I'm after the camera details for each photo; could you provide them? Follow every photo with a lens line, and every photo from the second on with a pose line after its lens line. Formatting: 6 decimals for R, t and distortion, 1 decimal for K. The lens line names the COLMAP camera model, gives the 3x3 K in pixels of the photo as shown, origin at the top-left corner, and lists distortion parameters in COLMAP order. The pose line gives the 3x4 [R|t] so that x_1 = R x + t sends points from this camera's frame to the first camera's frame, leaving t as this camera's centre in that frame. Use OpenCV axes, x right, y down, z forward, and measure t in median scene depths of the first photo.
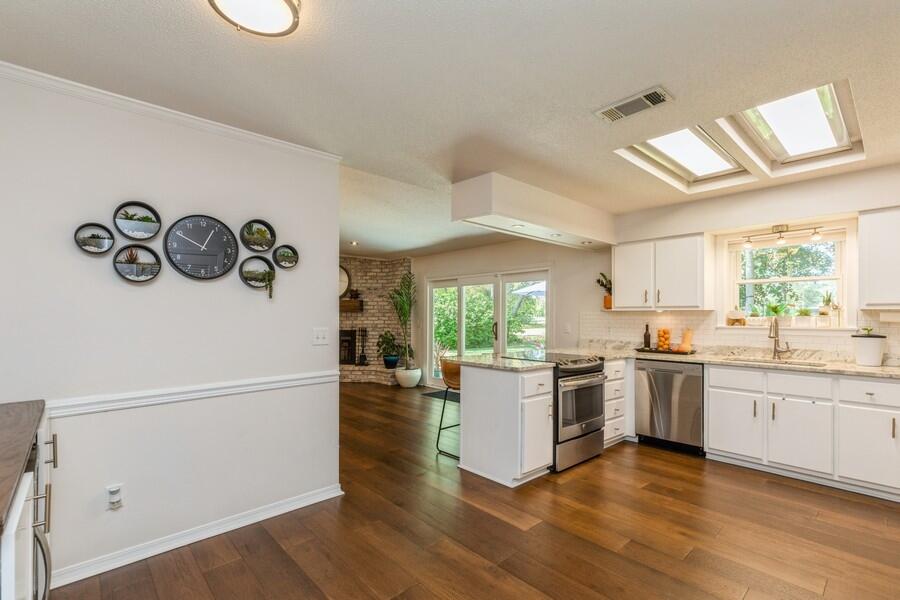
lens RADIAL K [[406.6, 0, 452.2], [0, 406.6, 314.7], [0, 0, 1]] dist [0.004044, -0.000973]
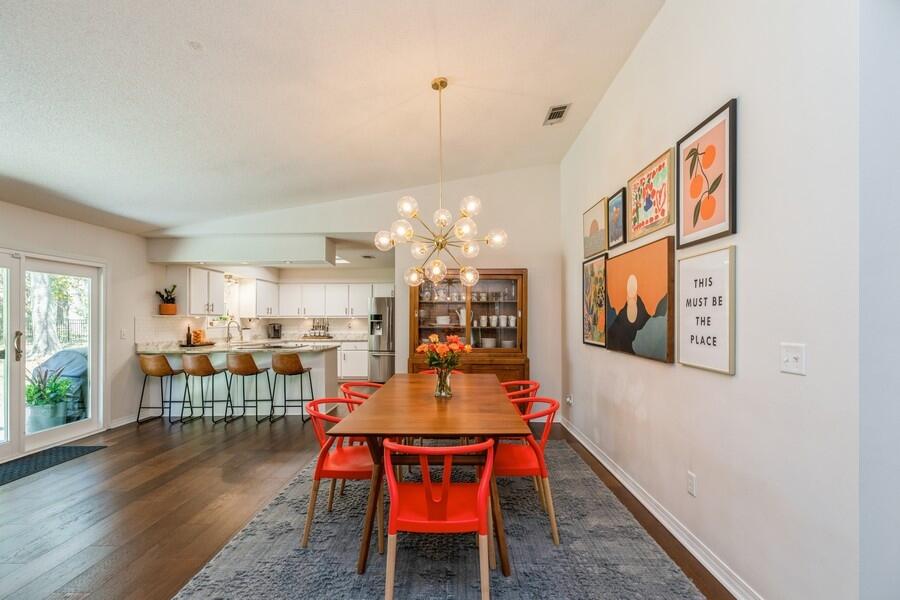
lens RADIAL K [[406.6, 0, 448.5], [0, 406.6, 318.8], [0, 0, 1]] dist [0.004044, -0.000973]
pose [[-0.721858, 0.004579, 0.692026, -1.333472], [0.002014, 0.999988, -0.004516, 0.005135], [-0.692038, -0.001866, -0.721859, 1.670062]]
